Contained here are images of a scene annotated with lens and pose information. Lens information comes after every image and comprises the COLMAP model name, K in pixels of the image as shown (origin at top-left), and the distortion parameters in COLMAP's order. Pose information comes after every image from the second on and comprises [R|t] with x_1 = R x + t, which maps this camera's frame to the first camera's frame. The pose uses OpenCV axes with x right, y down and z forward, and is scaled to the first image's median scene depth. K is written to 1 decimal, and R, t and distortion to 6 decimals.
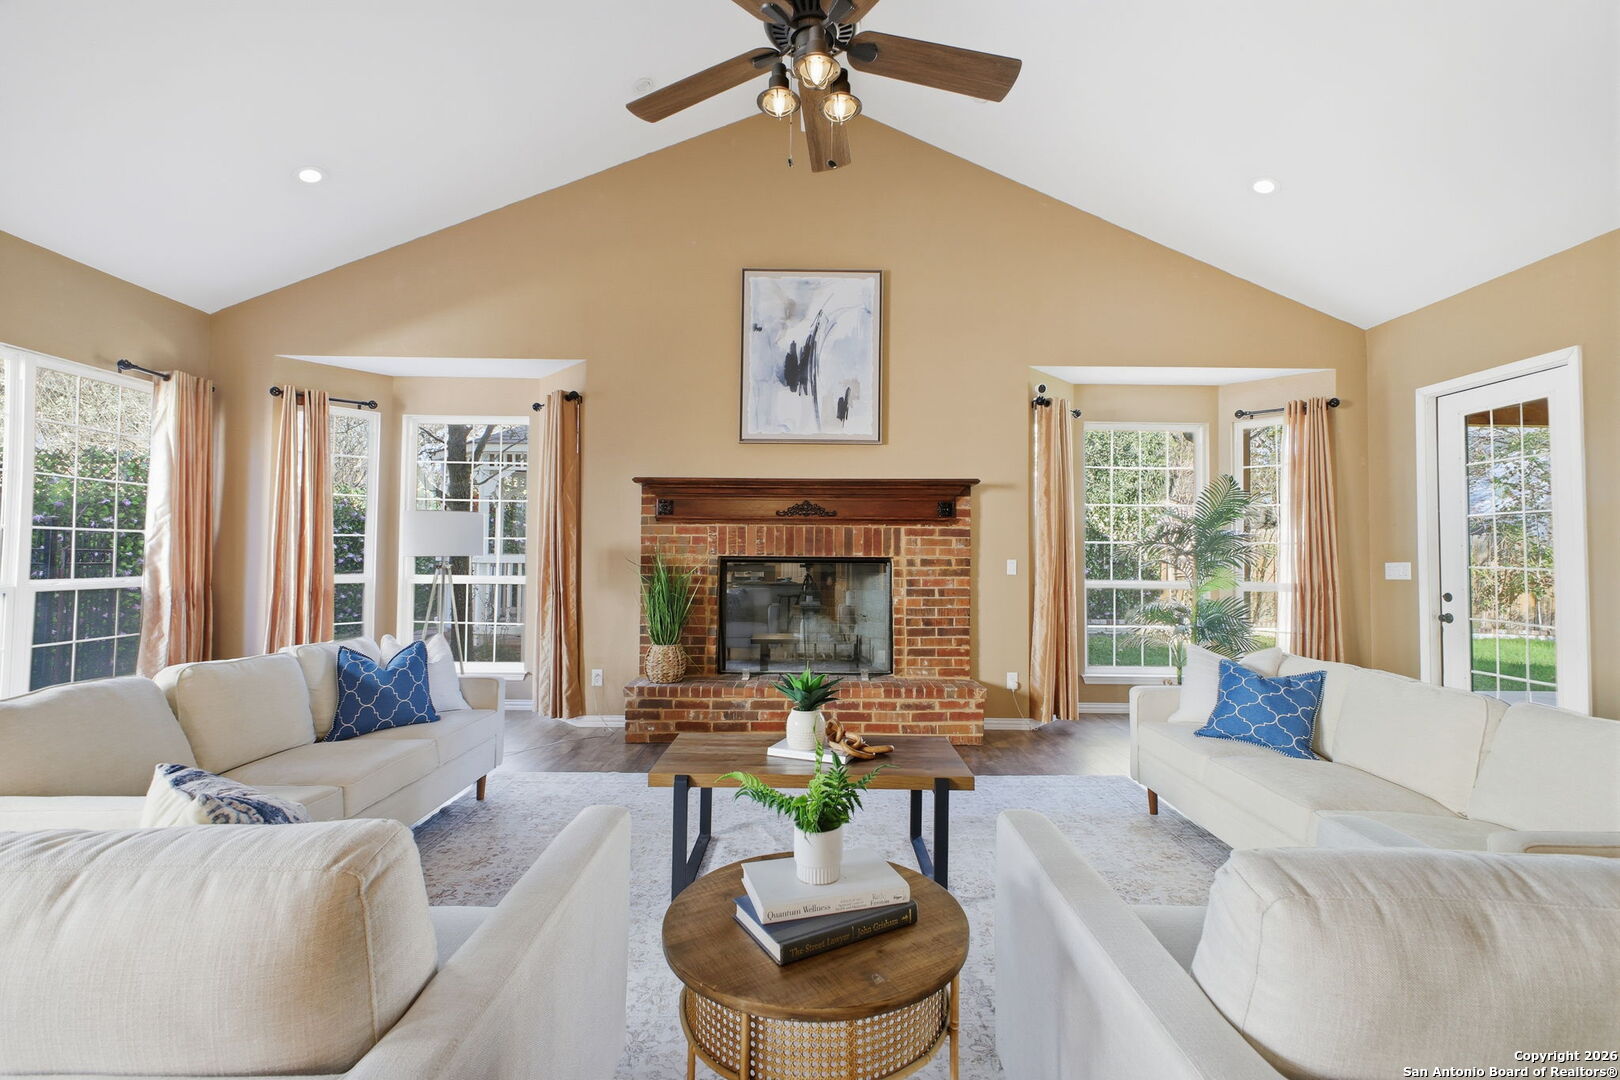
lens RADIAL K [[726.0, 0, 809.0], [0, 726.0, 537.4], [0, 0, 1]] dist [0.000524, 0.000198]
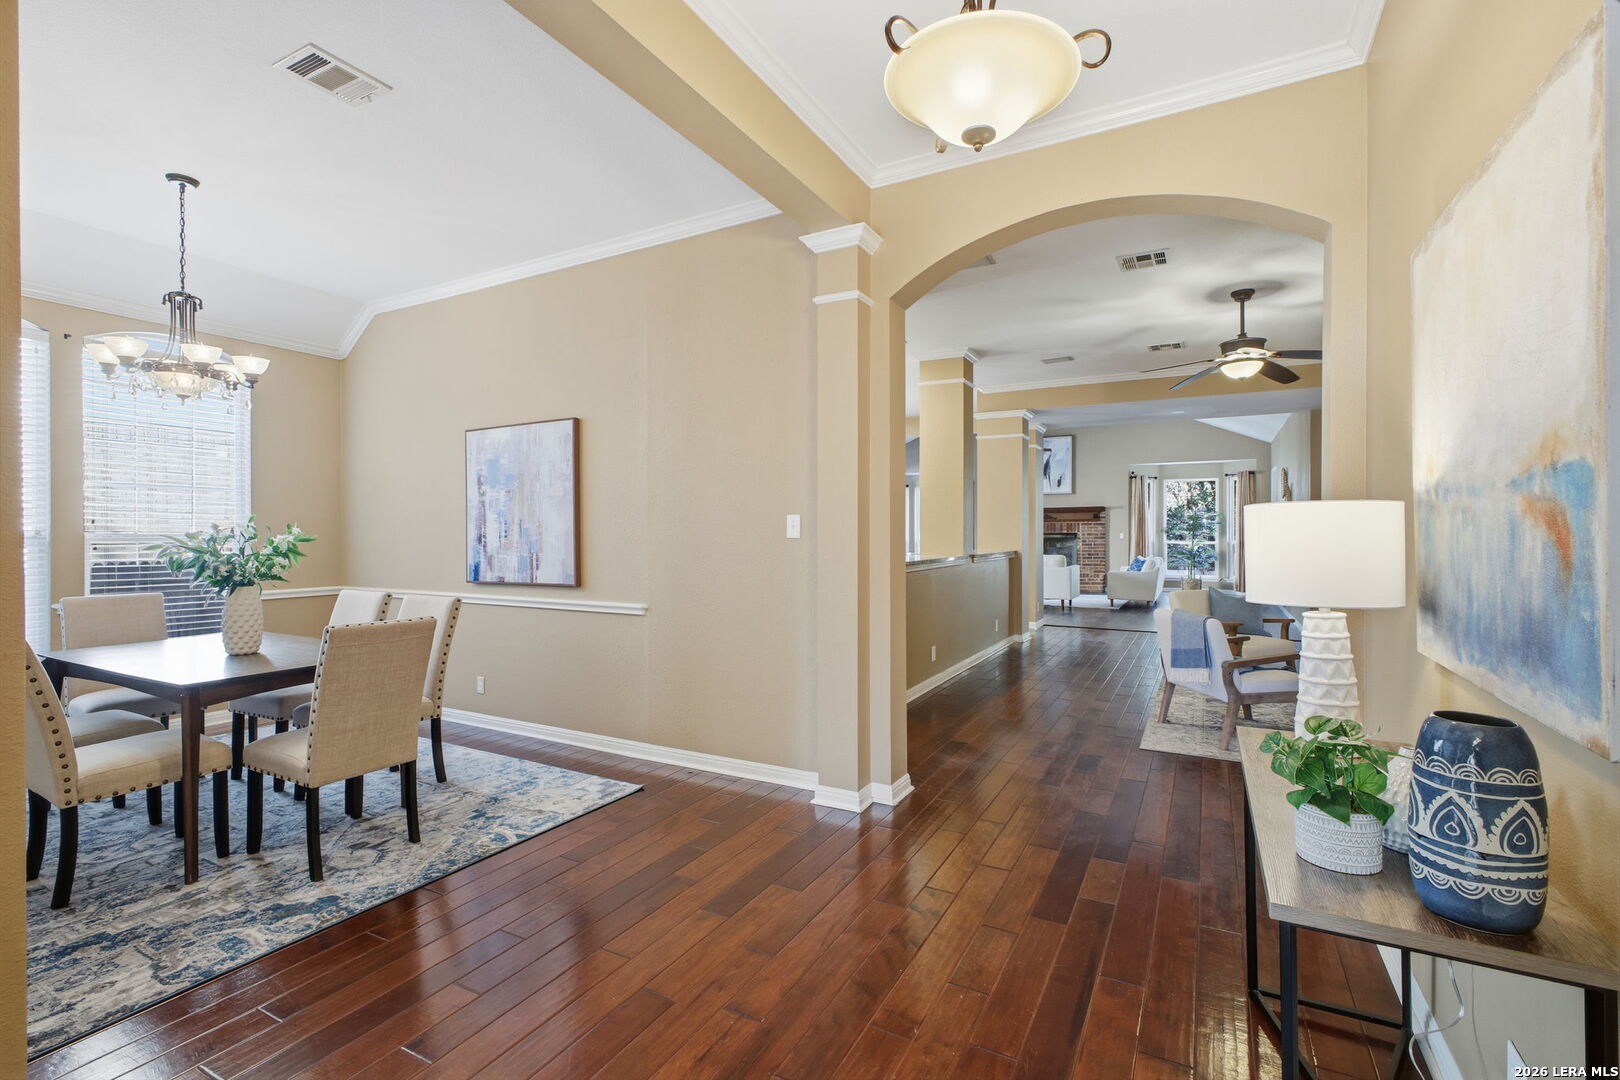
lens RADIAL K [[726.0, 0, 809.0], [0, 726.0, 537.4], [0, 0, 1]] dist [0.000524, 0.000198]
pose [[0.888513, -0.008508, -0.458772, 0.496574], [0.025616, 0.999189, 0.031080, -0.073708], [0.458136, -0.039366, 0.888010, -2.110711]]
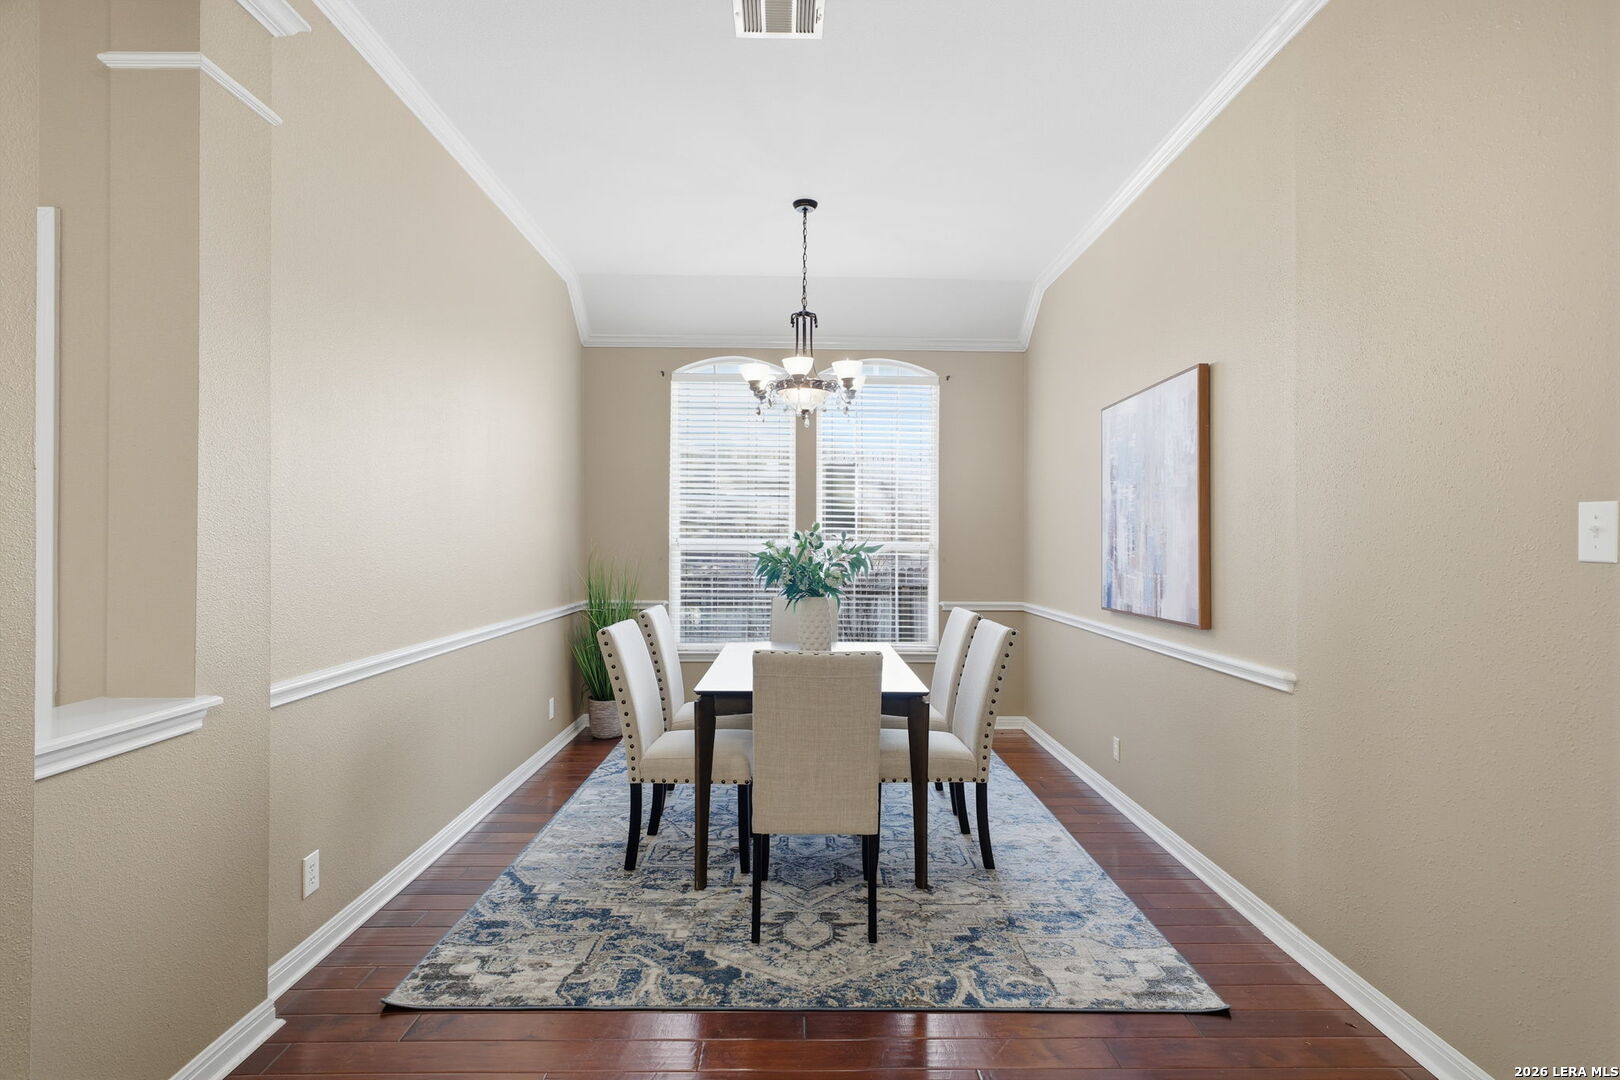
lens RADIAL K [[803.8, 0, 817.0], [0, 803.8, 535.0], [0, 0, 1]] dist [0.000206, -0.000106]
pose [[0.045356, -0.018626, -0.998797, 0.449966], [0.027207, 0.999478, -0.017403, -0.064402], [0.998600, -0.026385, 0.045839, -1.805927]]
